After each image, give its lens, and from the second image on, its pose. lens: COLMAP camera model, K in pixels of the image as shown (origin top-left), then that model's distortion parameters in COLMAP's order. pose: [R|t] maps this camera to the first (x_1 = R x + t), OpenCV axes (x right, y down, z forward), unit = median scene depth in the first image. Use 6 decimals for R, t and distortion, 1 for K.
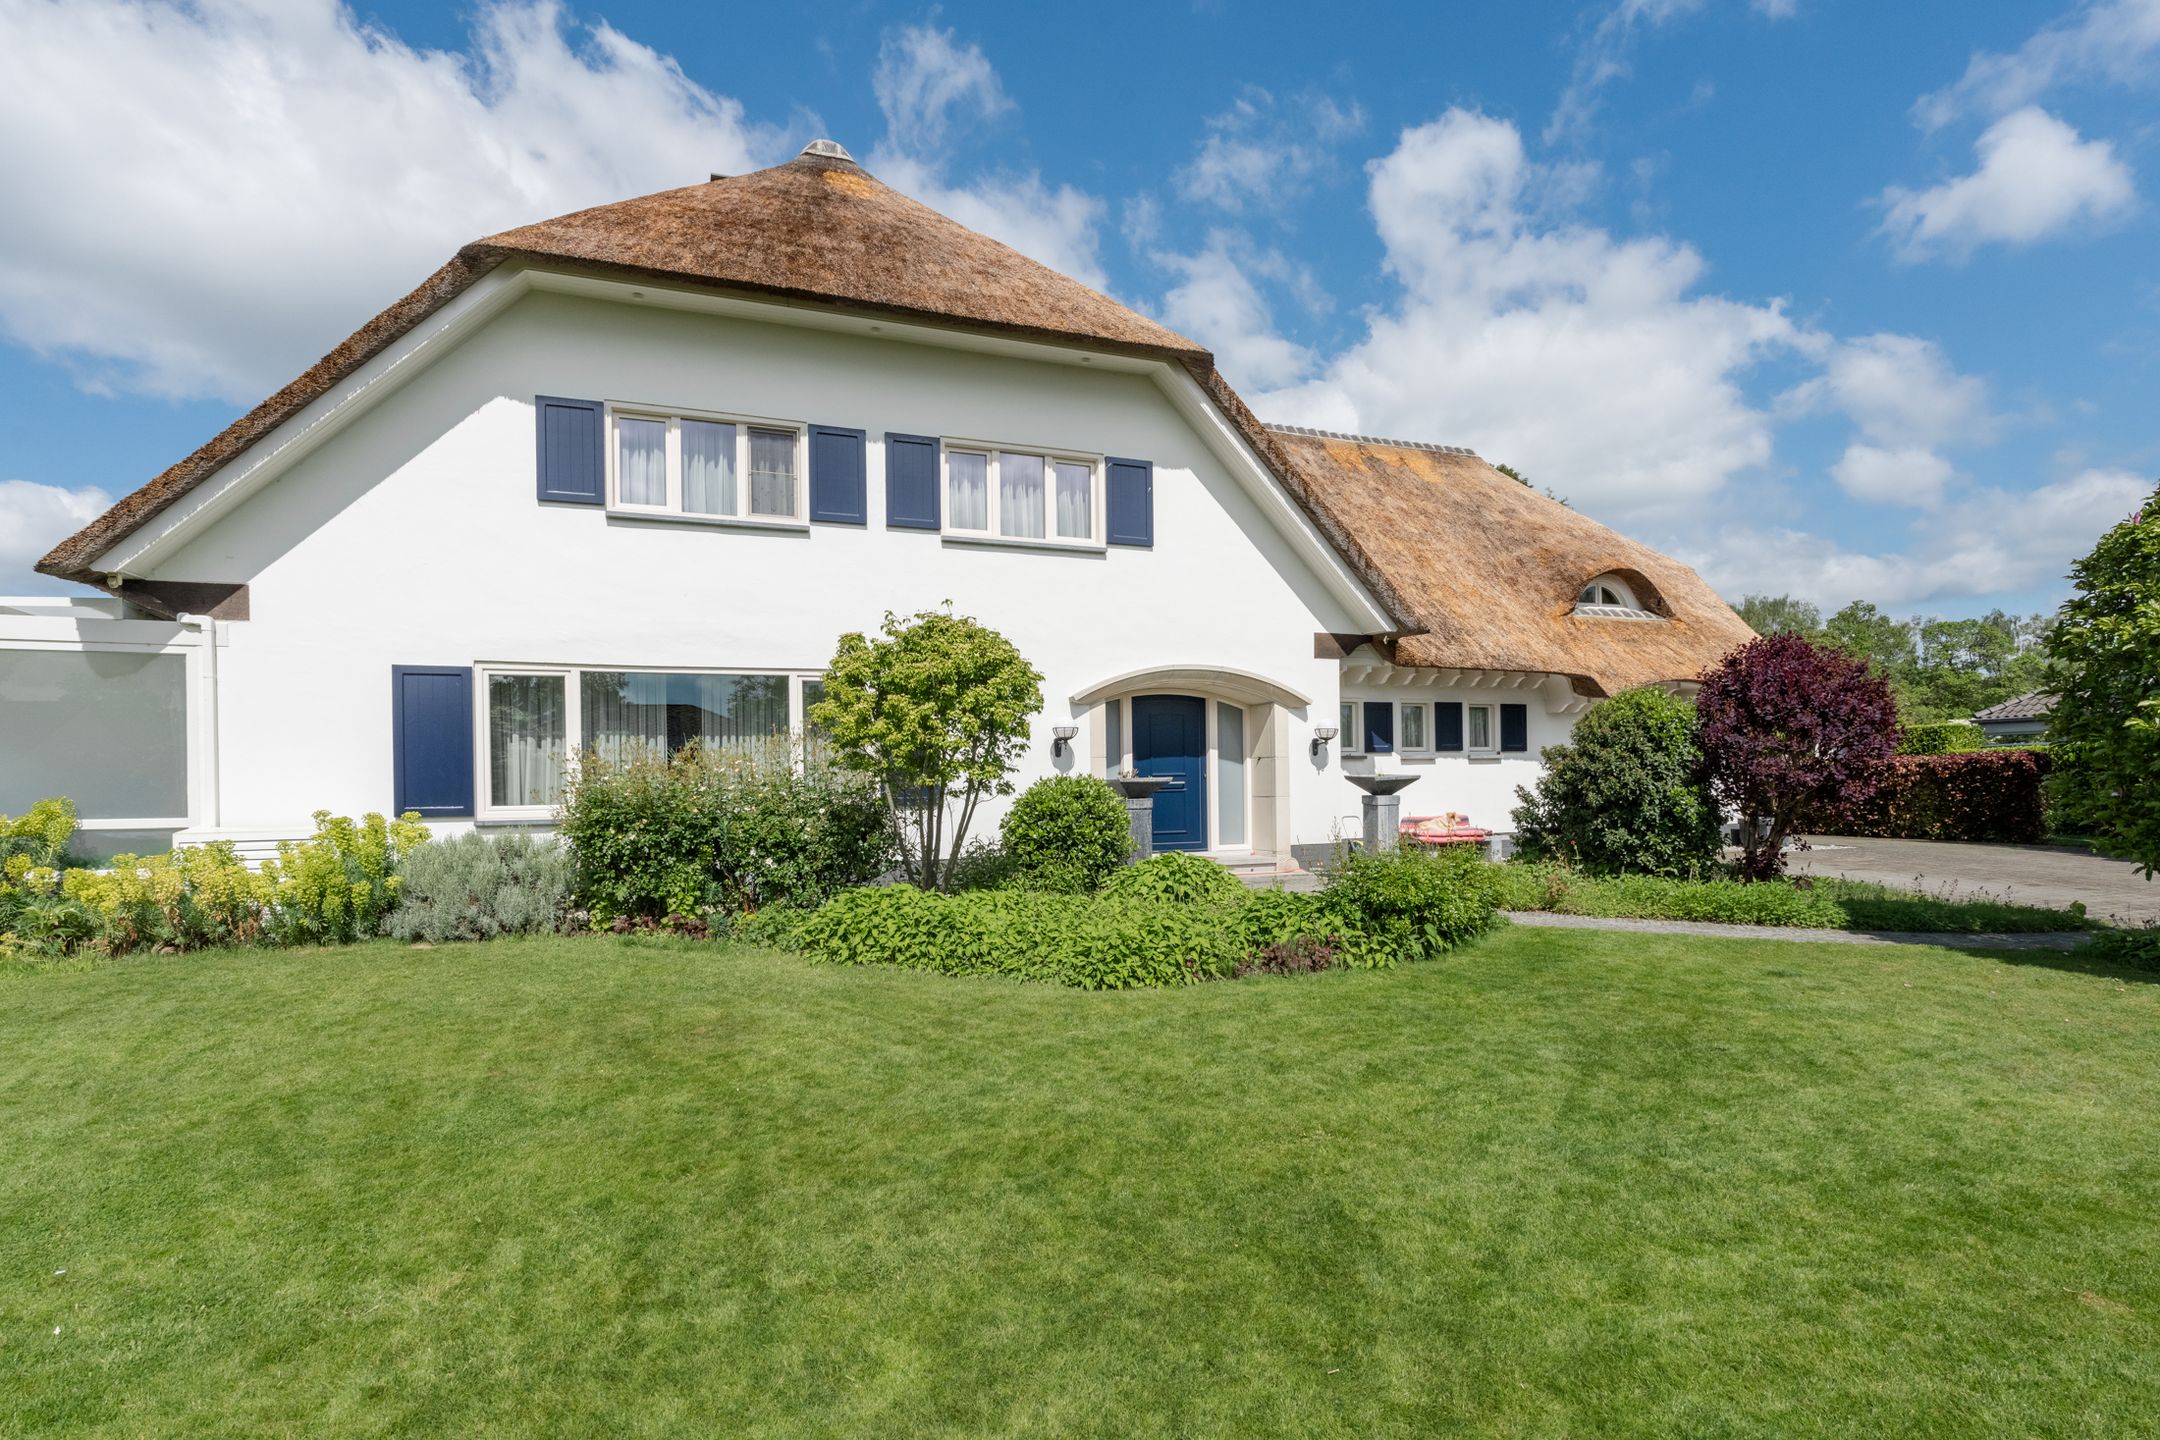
lens RADIAL K [[1055.4, 0, 1092.2], [0, 1055.4, 780.7], [0, 0, 1]] dist [-0.024983, 0.000496]
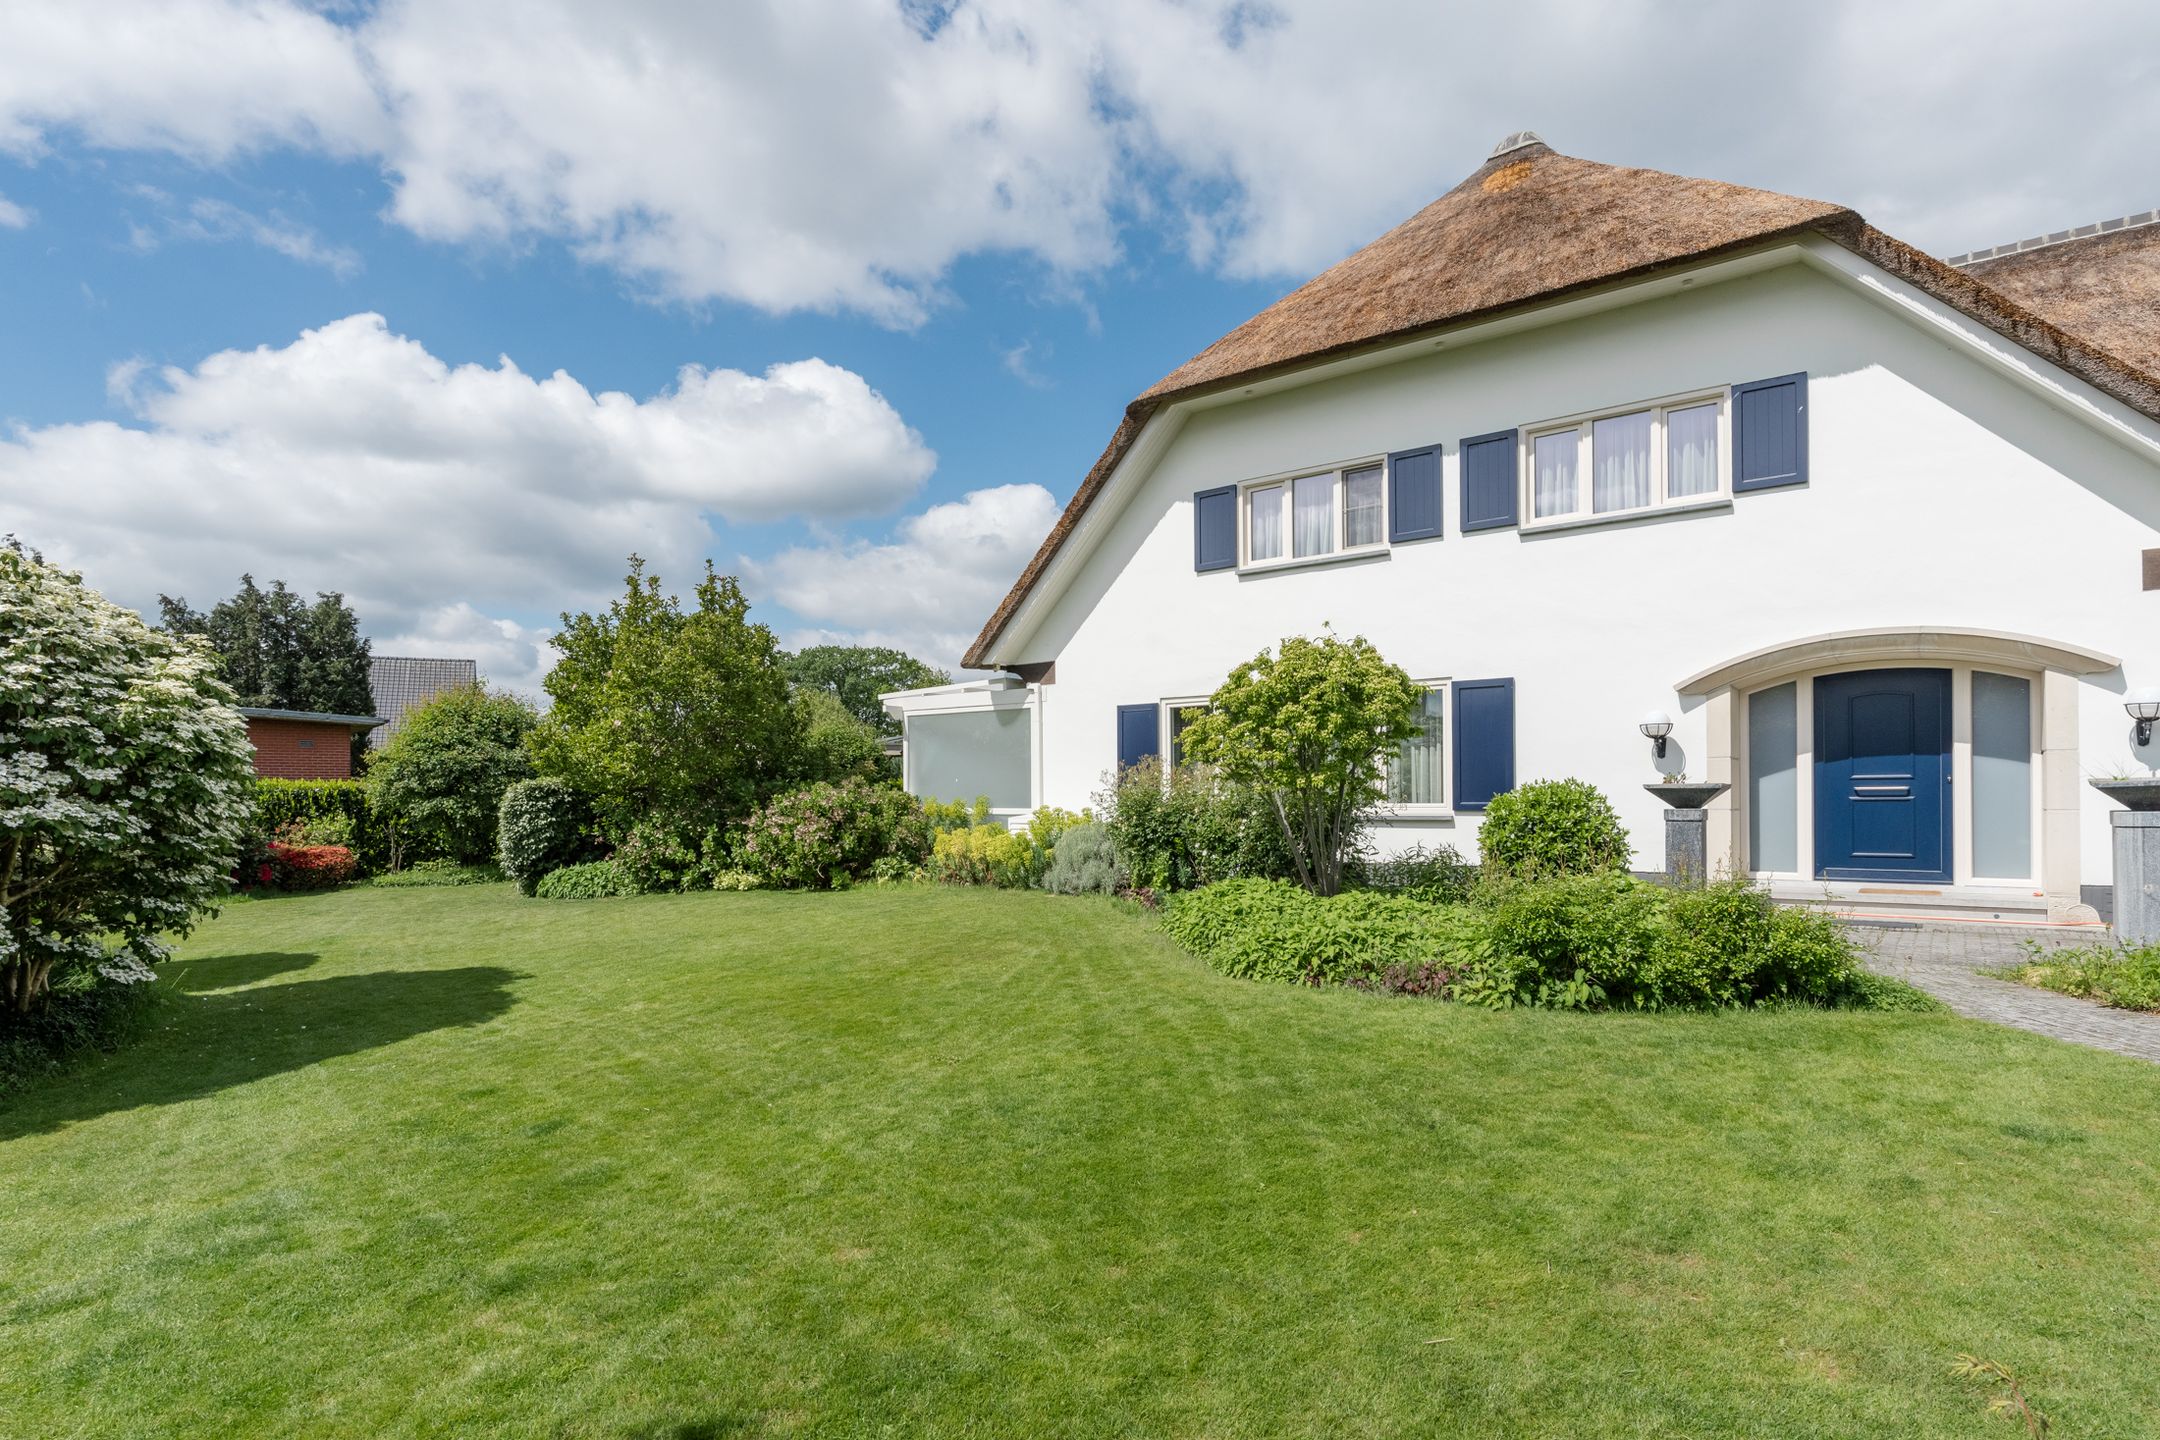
lens RADIAL K [[1055.4, 0, 1092.2], [0, 1055.4, 780.7], [0, 0, 1]] dist [-0.024983, 0.000496]
pose [[0.521311, -0.001746, -0.853365, 0.475269], [-0.000198, 0.999998, -0.002167, -0.003146], [0.853367, 0.001299, 0.521309, 0.176561]]
